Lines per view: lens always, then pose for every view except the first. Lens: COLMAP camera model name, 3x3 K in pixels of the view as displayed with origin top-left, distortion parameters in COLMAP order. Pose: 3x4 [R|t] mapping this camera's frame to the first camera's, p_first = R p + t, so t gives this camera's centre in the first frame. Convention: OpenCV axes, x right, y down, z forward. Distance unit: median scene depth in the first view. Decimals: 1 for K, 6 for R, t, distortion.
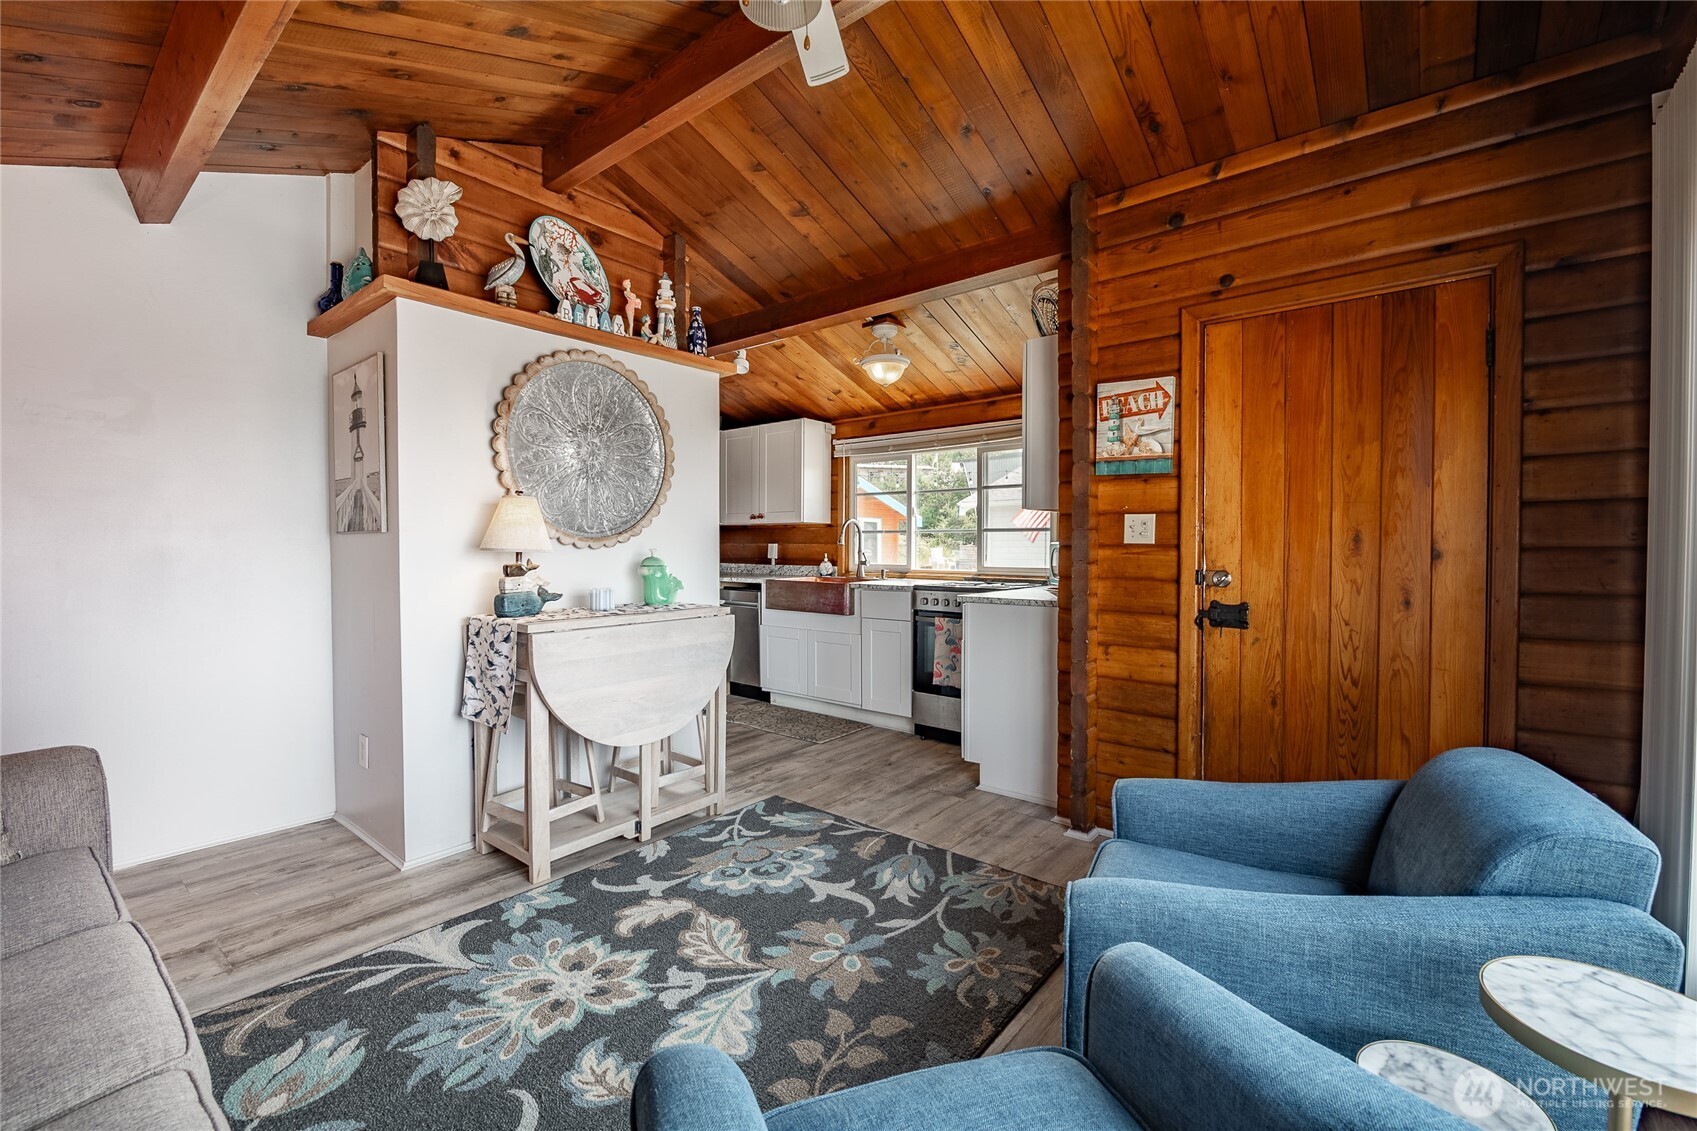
lens RADIAL K [[703.2, 0, 853.9], [0, 703.2, 557.5], [0, 0, 1]] dist [-0.006099, -0.000984]
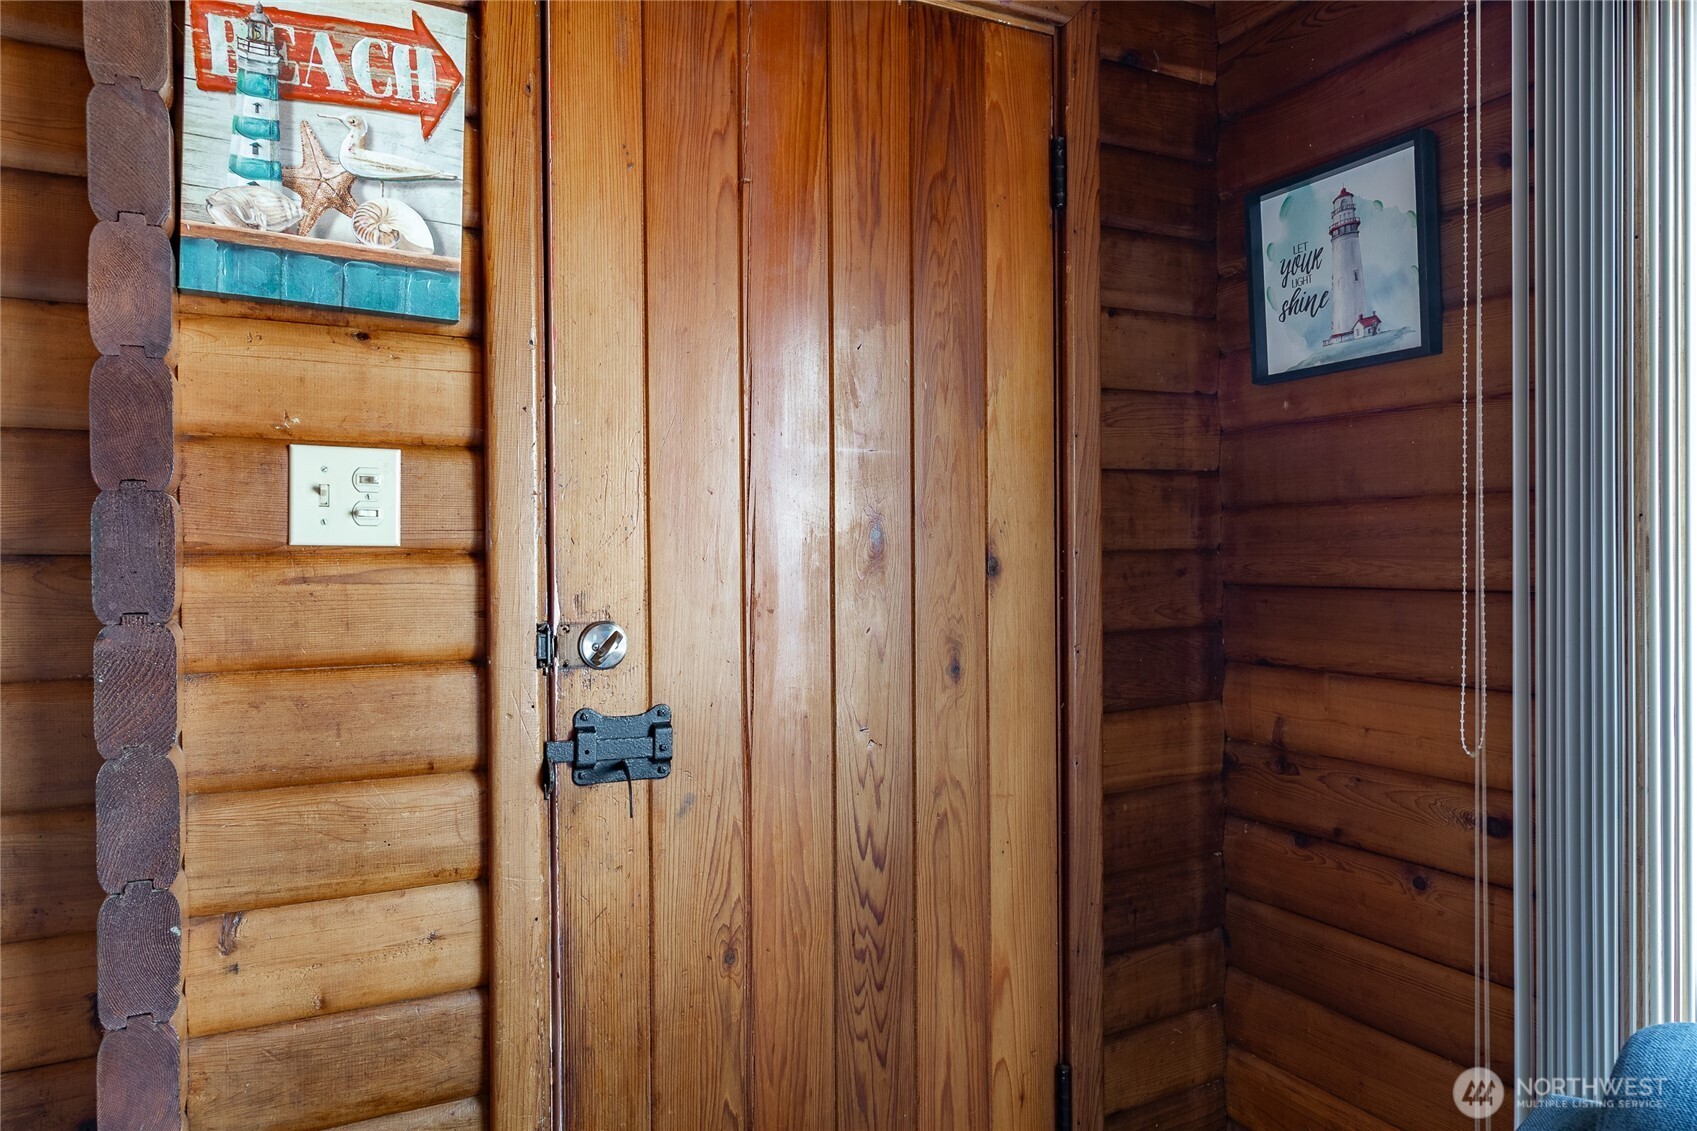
lens RADIAL K [[1074.6, 0, 850.2], [0, 1074.6, 561.8], [0, 0, 1]] dist [0.003219, -0.002932]
pose [[0.400882, -0.009336, 0.916082, 0.086033], [0.024210, 0.999707, -0.000407, -0.008890], [-0.915810, 0.022342, 0.400991, 0.712958]]
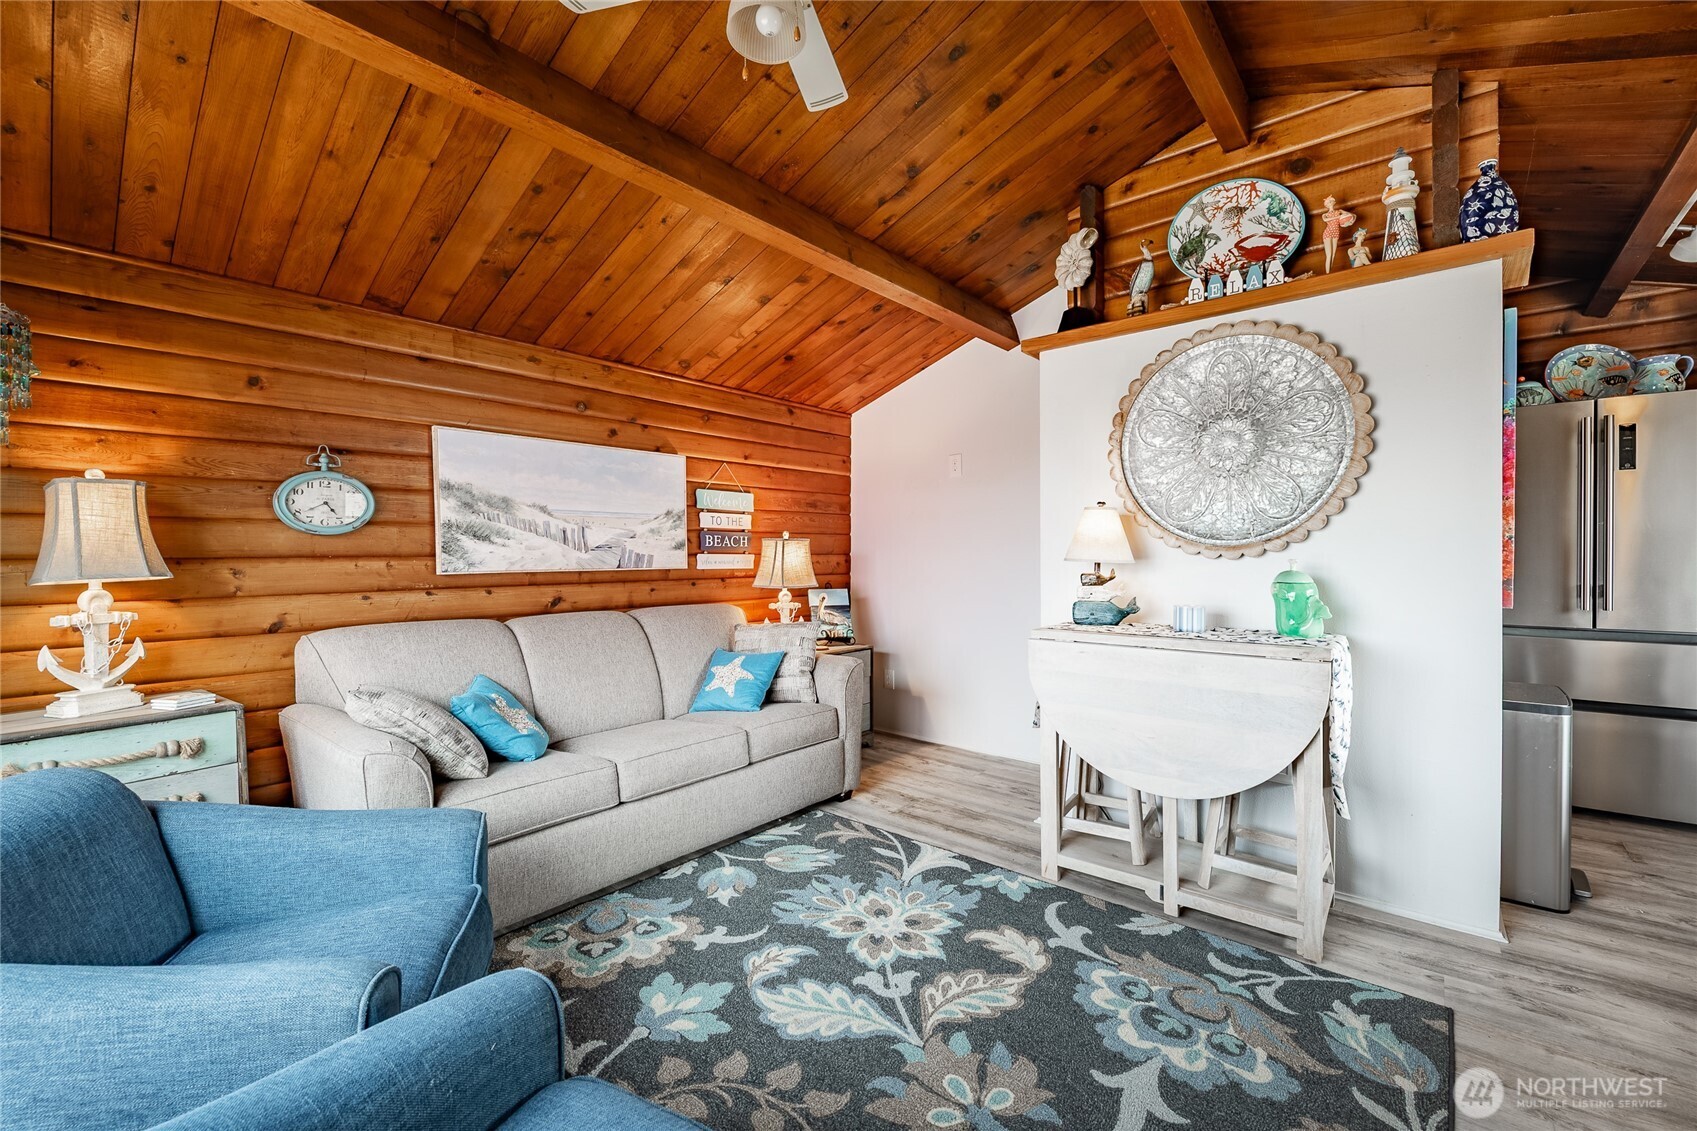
lens RADIAL K [[703.2, 0, 868.9], [0, 703.2, 559.5], [0, 0, 1]] dist [-0.006099, -0.000984]
pose [[-0.010614, 0.007632, -0.999915, 0.588518], [-0.015330, 0.999852, 0.007795, -0.015386], [0.999826, 0.015412, -0.010496, 0.730367]]
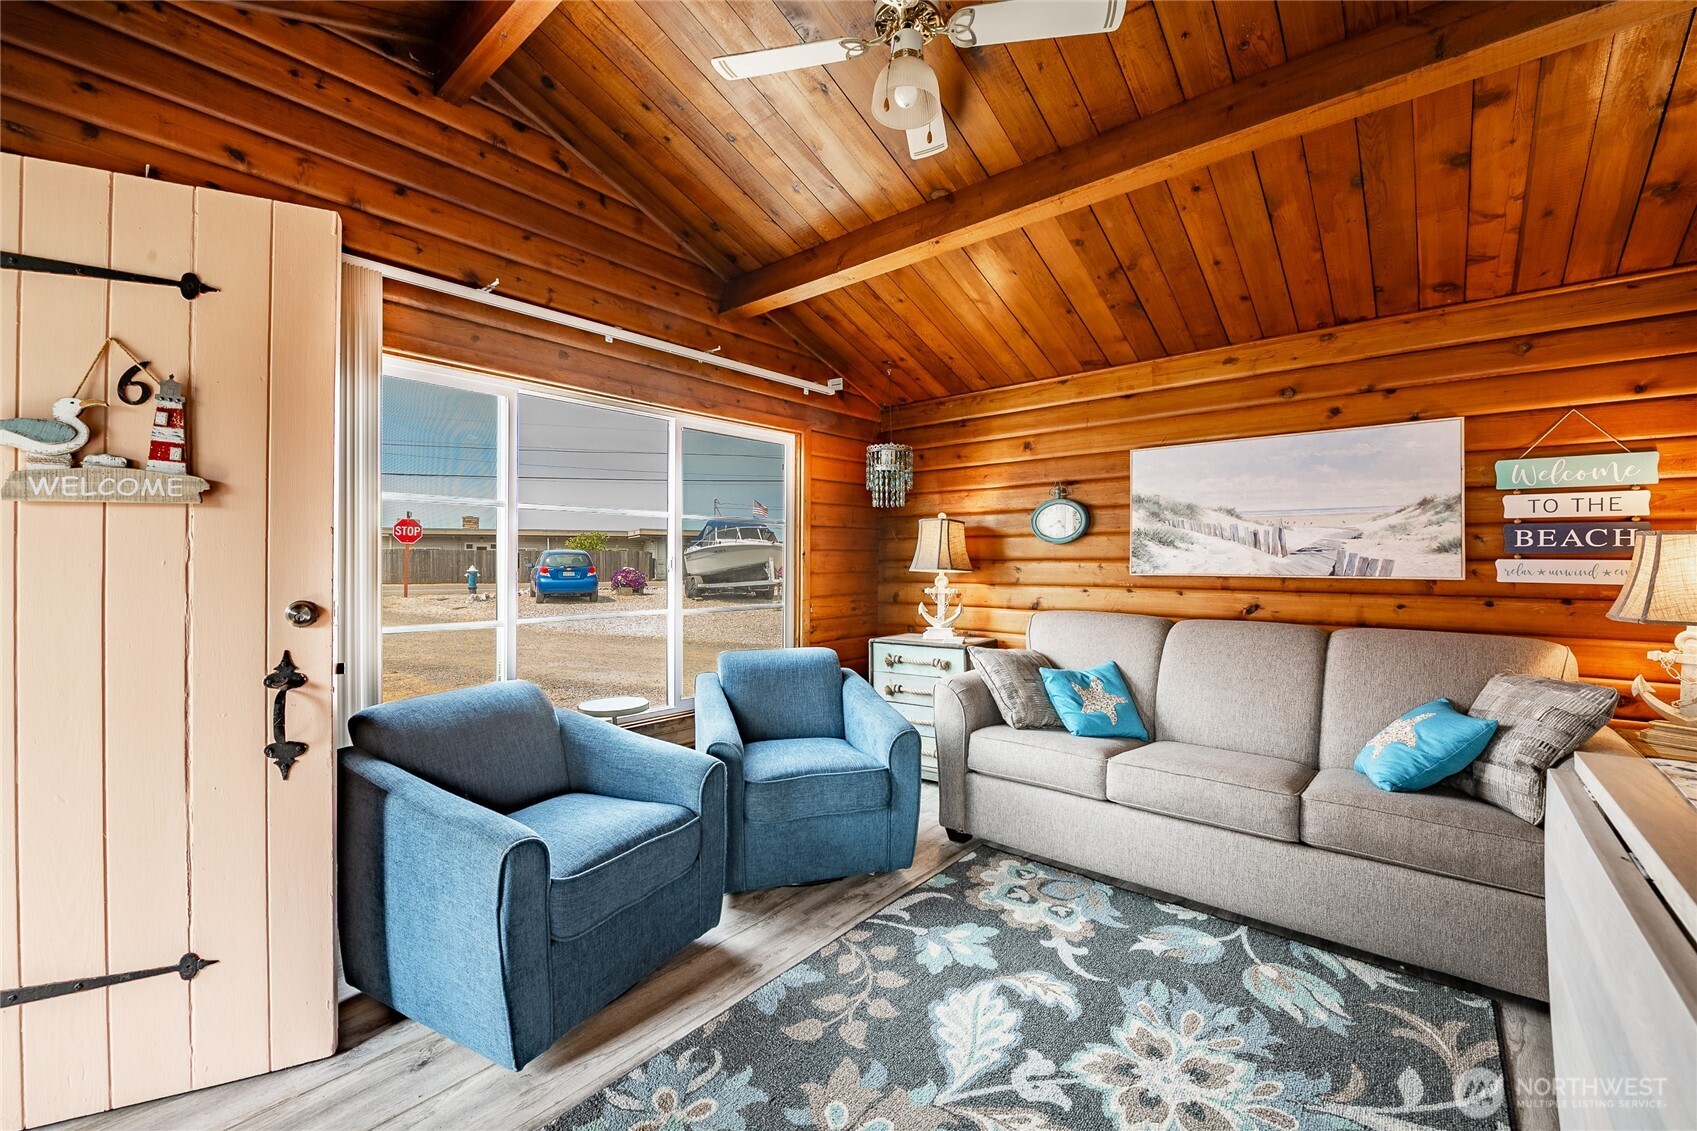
lens RADIAL K [[703.2, 0, 837.8], [0, 703.2, 562.1], [0, 0, 1]] dist [-0.006099, -0.000984]
pose [[-0.999171, -0.002279, 0.040641, -0.026305], [-0.001310, 0.999715, 0.023849, -0.028087], [-0.040684, 0.023776, -0.998889, 1.384561]]
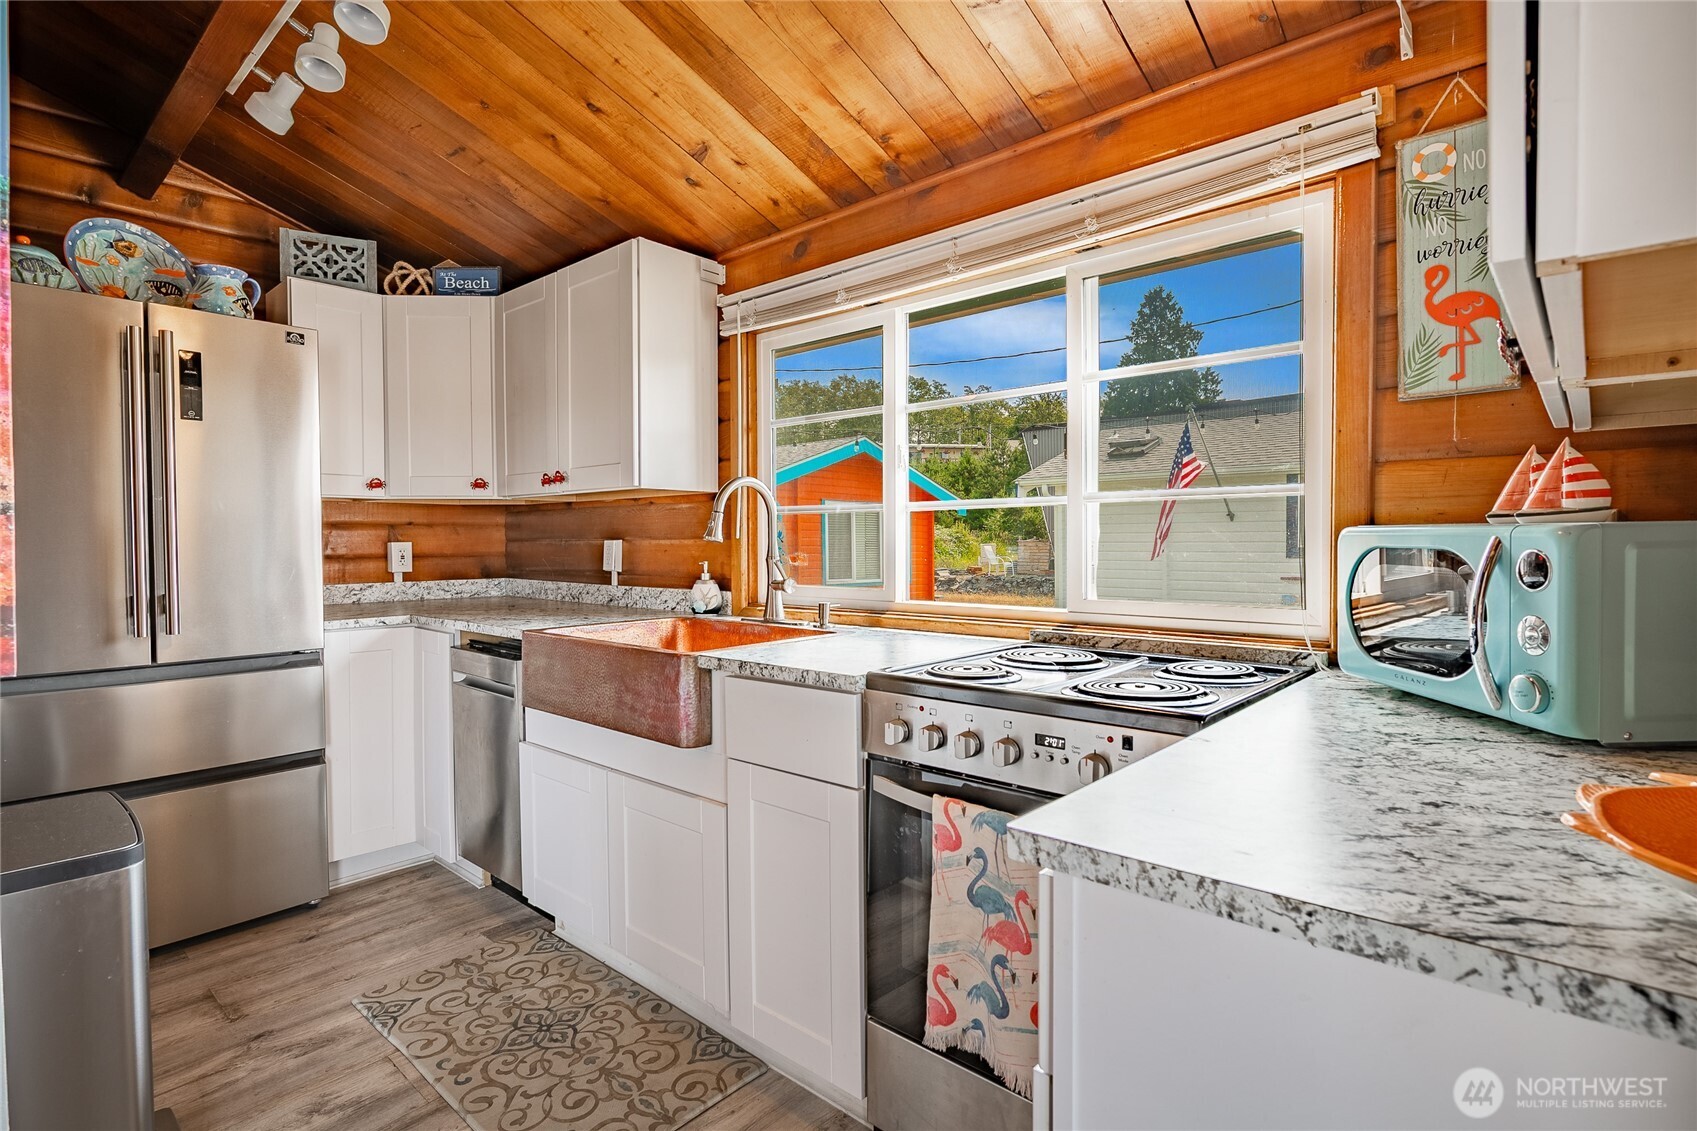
lens RADIAL K [[828.6, 0, 858.4], [0, 828.6, 559.0], [0, 0, 1]] dist [-0.005501, -0.003487]
pose [[0.999159, -0.006608, -0.040479, 0.166617], [0.006772, 0.999969, 0.003914, -0.019528], [0.040452, -0.004185, 0.999173, 1.114981]]
